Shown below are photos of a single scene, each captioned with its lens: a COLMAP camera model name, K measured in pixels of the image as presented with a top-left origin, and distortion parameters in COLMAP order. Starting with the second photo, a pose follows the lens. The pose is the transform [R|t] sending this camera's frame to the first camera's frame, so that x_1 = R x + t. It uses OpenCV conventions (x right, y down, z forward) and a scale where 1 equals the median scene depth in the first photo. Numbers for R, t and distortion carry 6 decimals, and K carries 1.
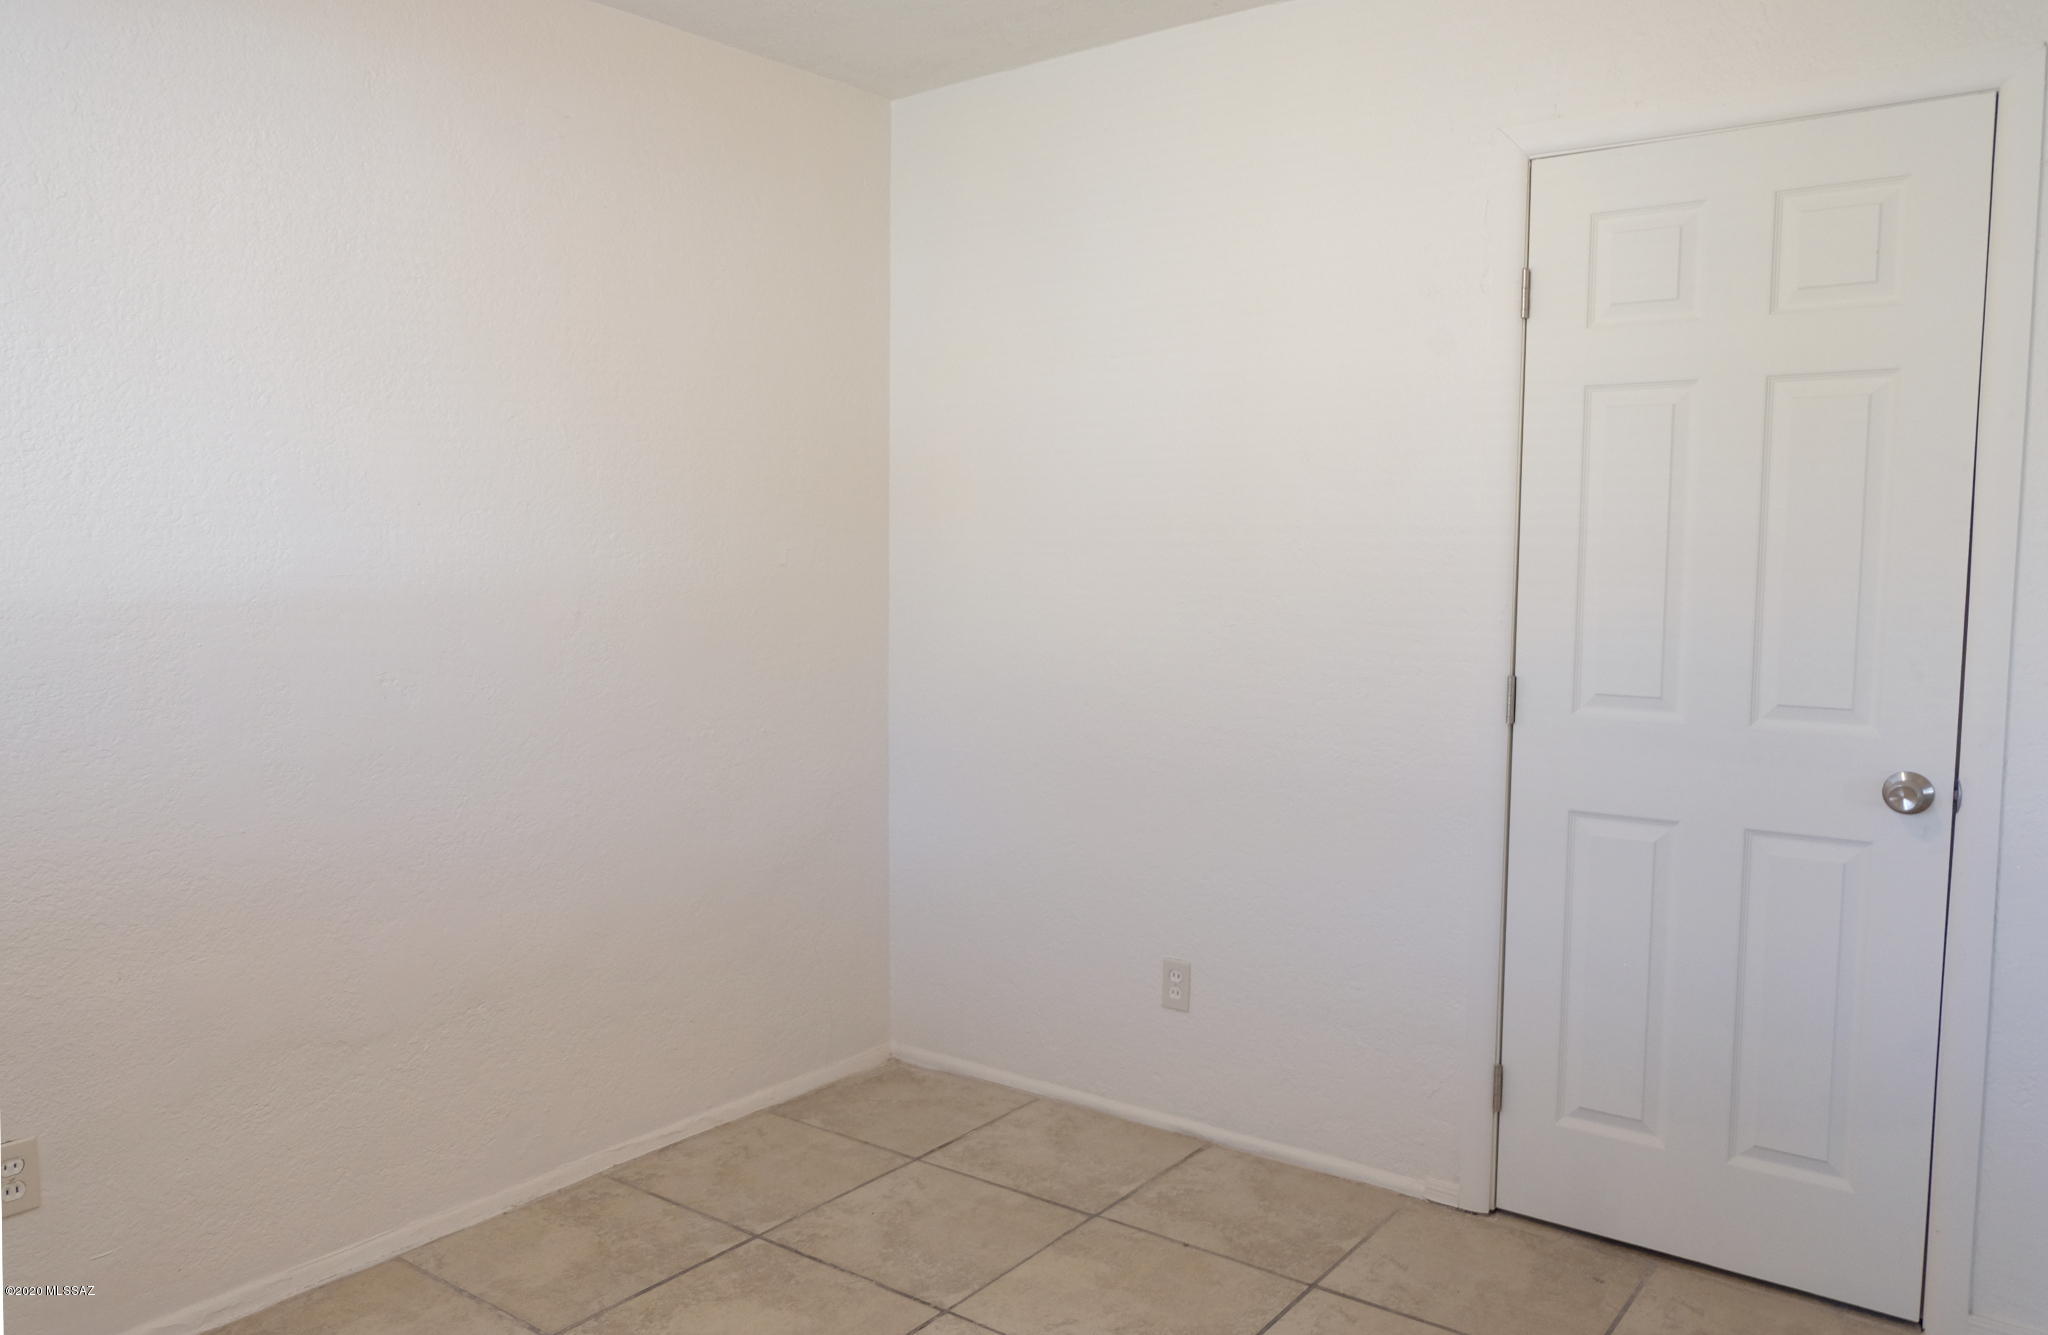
lens RADIAL K [[1530.9, 0, 1018.9], [0, 1530.9, 671.4], [0, 0, 1]] dist [-0.010354, -0.003960]
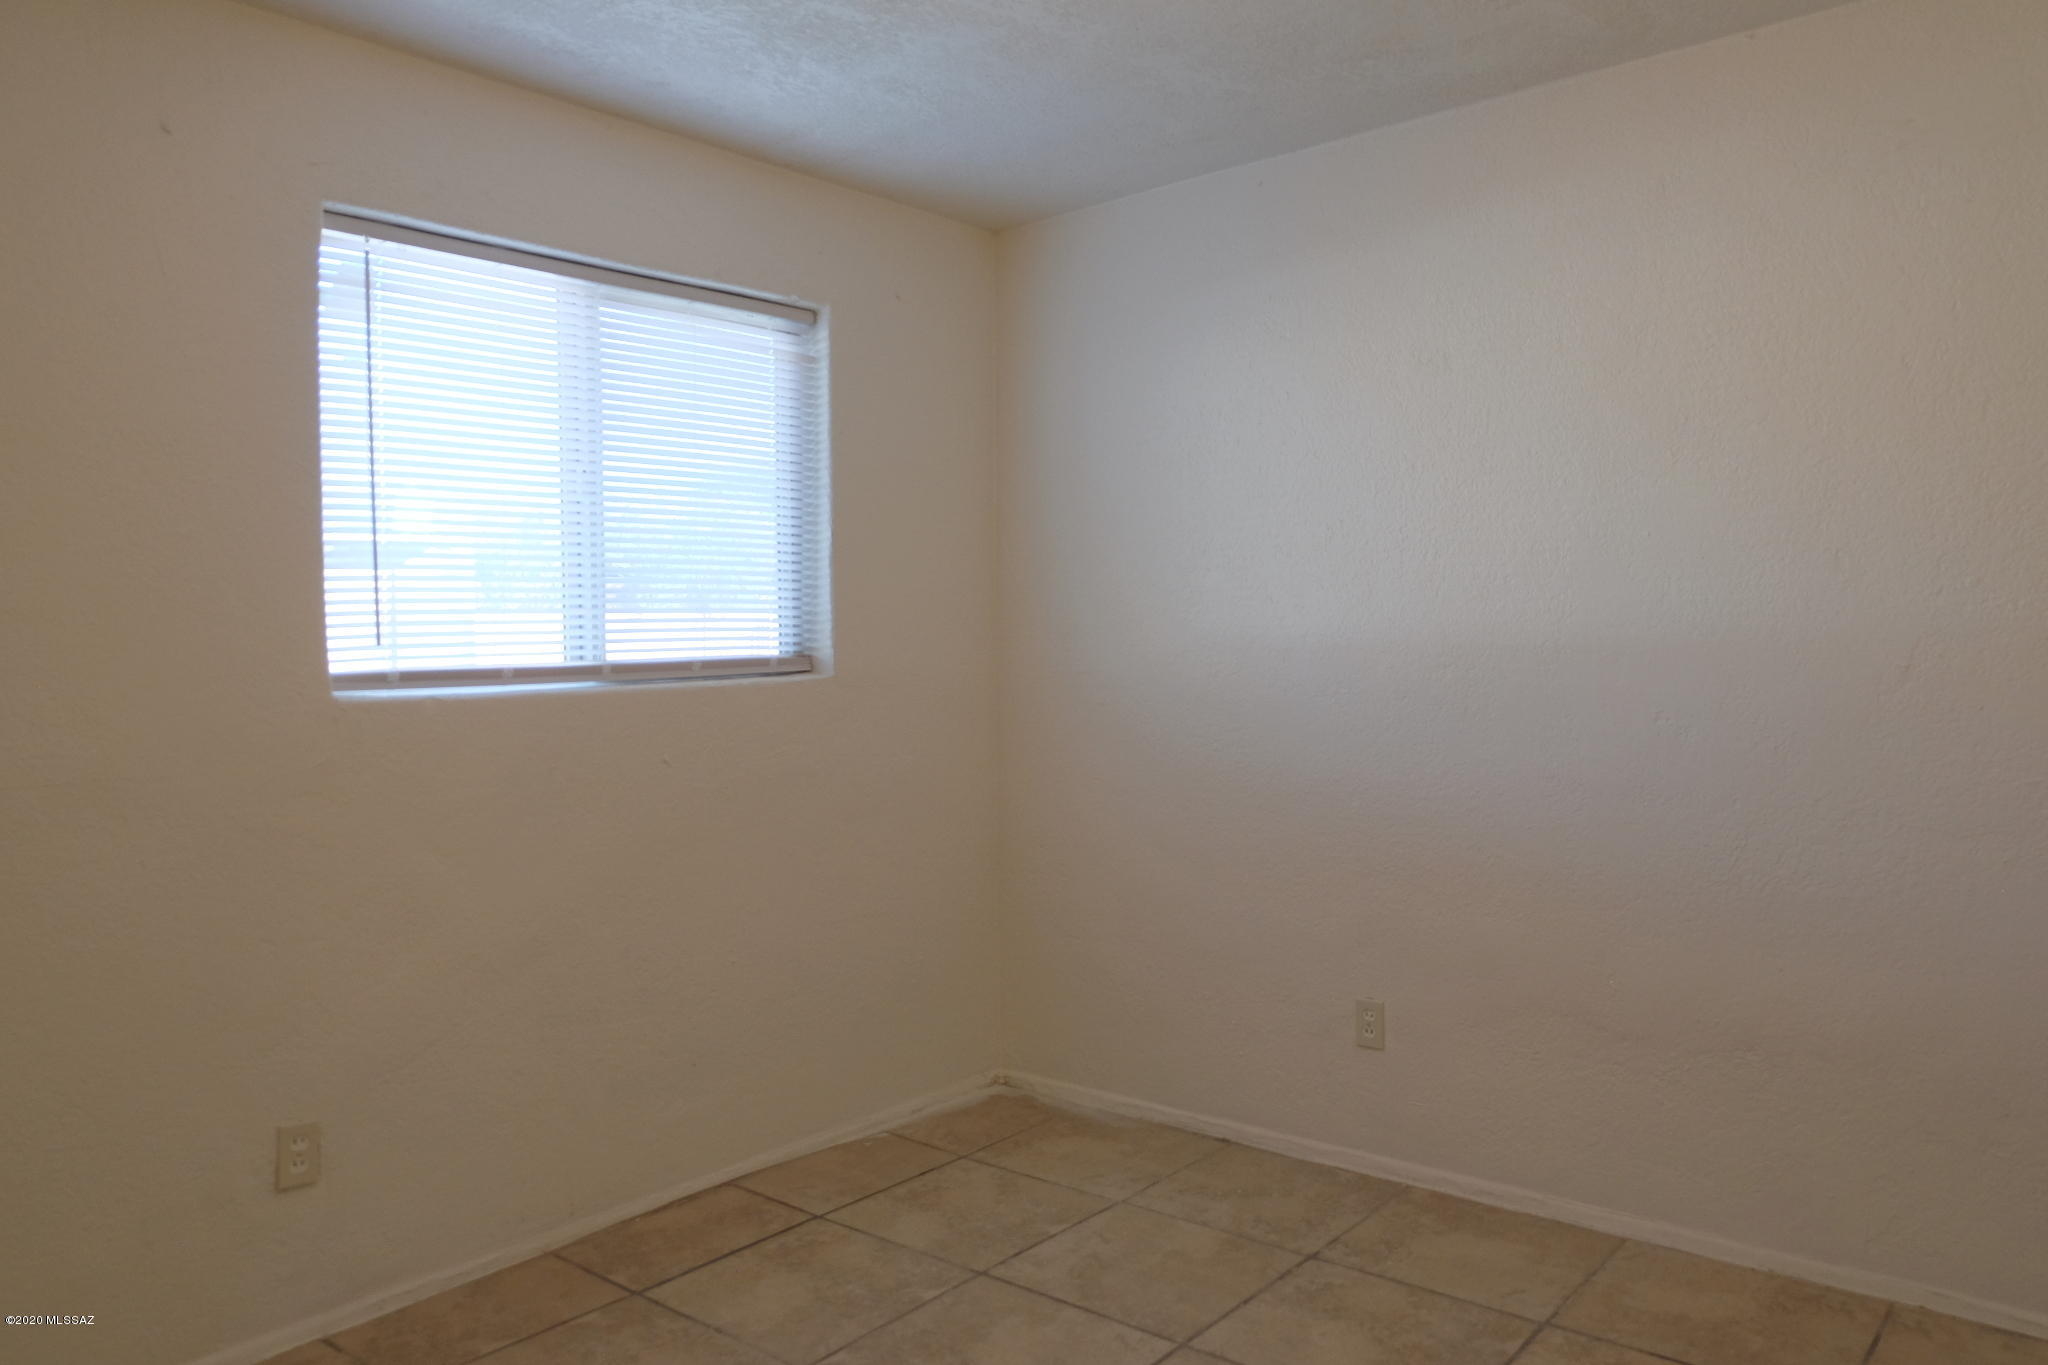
lens RADIAL K [[1493.9, 0, 1021.7], [0, 1493.9, 684.8], [0, 0, 1]] dist [-0.012799, 0.022367]
pose [[-0.052088, 0.034550, -0.998045, 0.690398], [-0.069937, 0.996821, 0.038157, -0.027833], [0.996191, 0.071787, -0.049506, 0.594704]]
